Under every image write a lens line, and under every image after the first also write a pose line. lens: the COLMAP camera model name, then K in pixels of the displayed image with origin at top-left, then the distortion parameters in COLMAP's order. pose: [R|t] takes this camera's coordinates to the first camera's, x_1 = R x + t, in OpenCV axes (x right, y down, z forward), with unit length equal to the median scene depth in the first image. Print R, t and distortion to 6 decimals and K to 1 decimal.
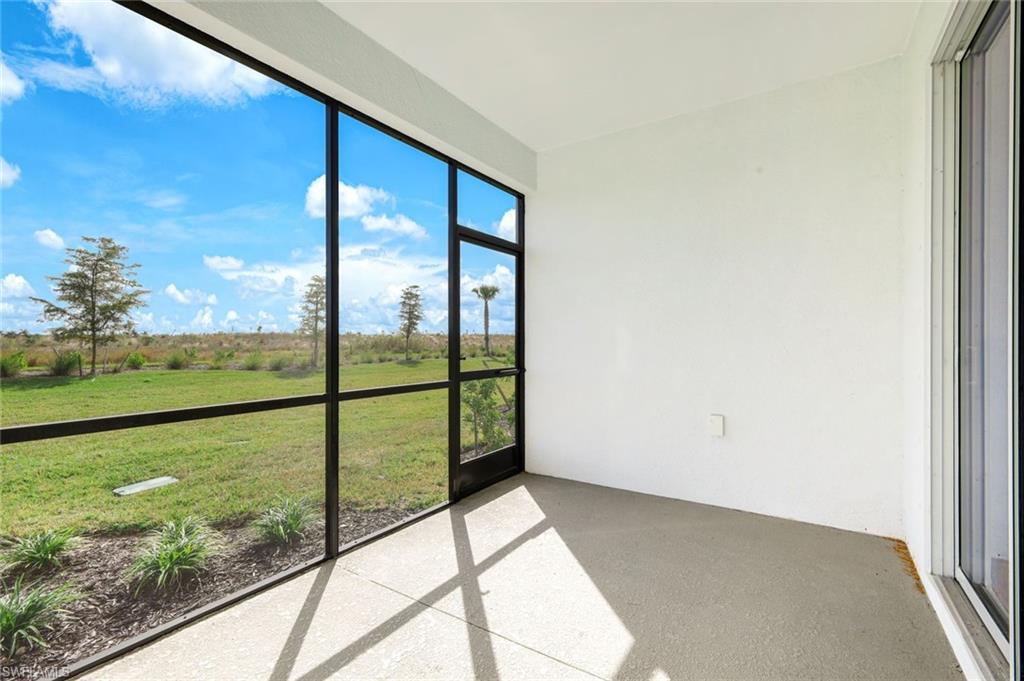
lens RADIAL K [[450.9, 0, 511.5], [0, 450.9, 338.9], [0, 0, 1]] dist [0.007141, -0.000211]
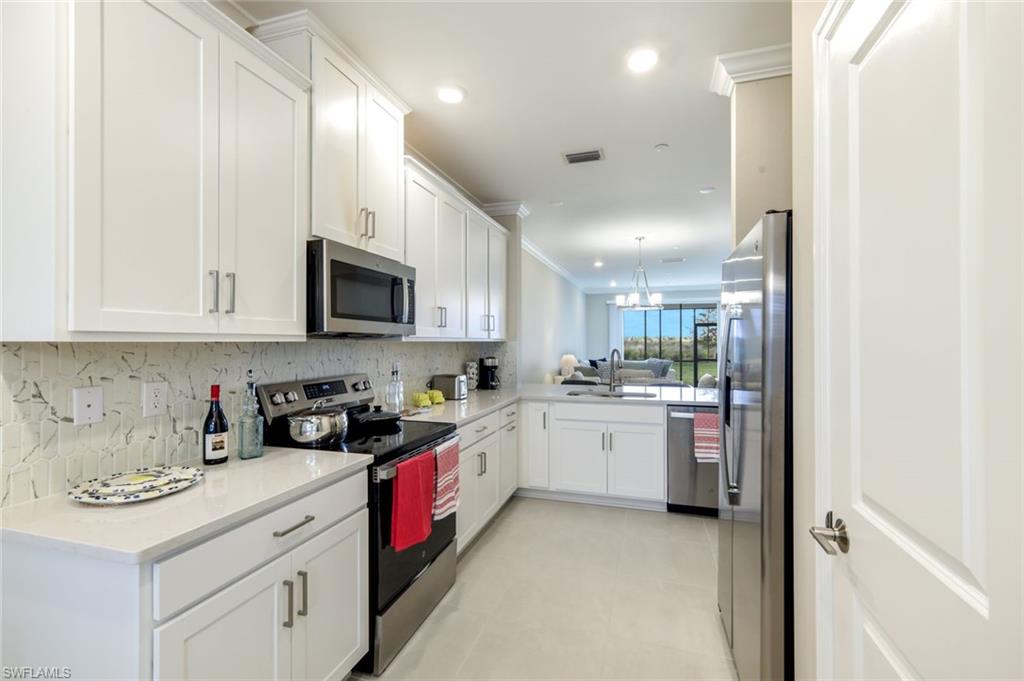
lens RADIAL K [[450.9, 0, 511.5], [0, 450.9, 338.9], [0, 0, 1]] dist [0.007141, -0.000211]
pose [[0.288360, -0.007318, -0.957494, 1.217408], [0.005766, 0.999966, -0.005906, -0.033794], [0.957505, -0.003818, 0.288393, -0.664441]]
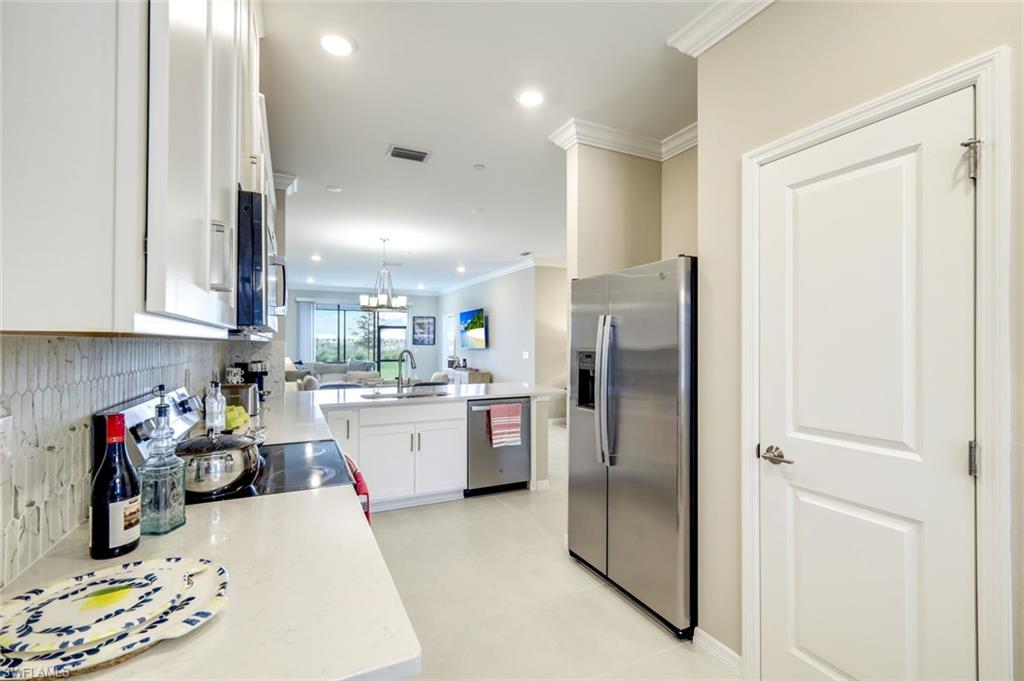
lens RADIAL K [[453.6, 0, 517.8], [0, 453.6, 339.4], [0, 0, 1]] dist [-0.000804, -0.000408]
pose [[0.870866, -0.002739, -0.491513, 1.139877], [-0.000388, 0.999980, -0.006258, -0.033480], [0.491521, 0.005641, 0.870848, -0.769948]]
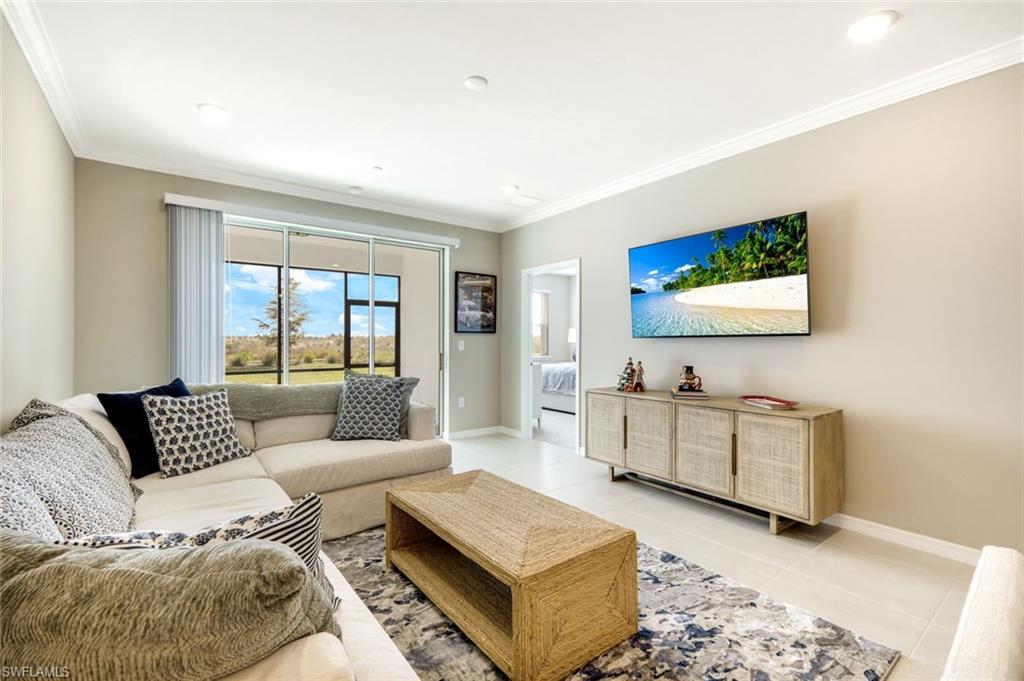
lens RADIAL K [[450.9, 0, 511.5], [0, 450.9, 338.9], [0, 0, 1]] dist [0.007141, -0.000211]
pose [[0.945606, -0.003214, -0.325299, 0.502828], [0.003092, 0.999995, -0.000892, -0.017642], [0.325300, -0.000163, 0.945611, -0.322802]]
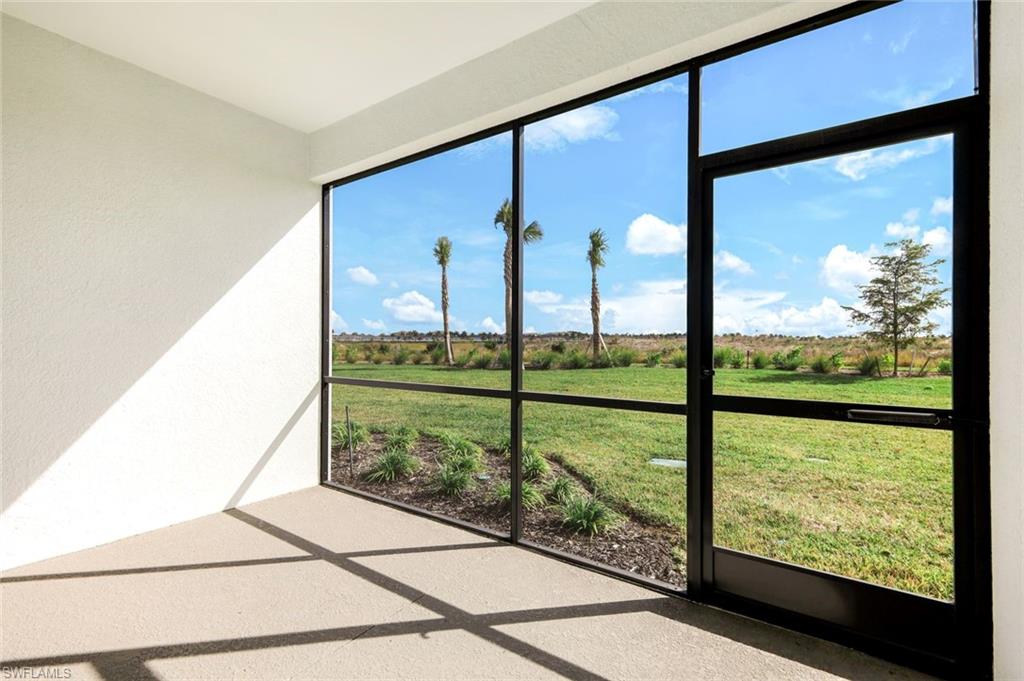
lens RADIAL K [[450.9, 0, 511.5], [0, 450.9, 338.9], [0, 0, 1]] dist [0.007141, -0.000211]
pose [[-0.015908, -0.008824, -0.999835, 0.180667], [0.002541, 0.999957, -0.008866, 0.001231], [0.999870, -0.002682, -0.015885, 0.265603]]
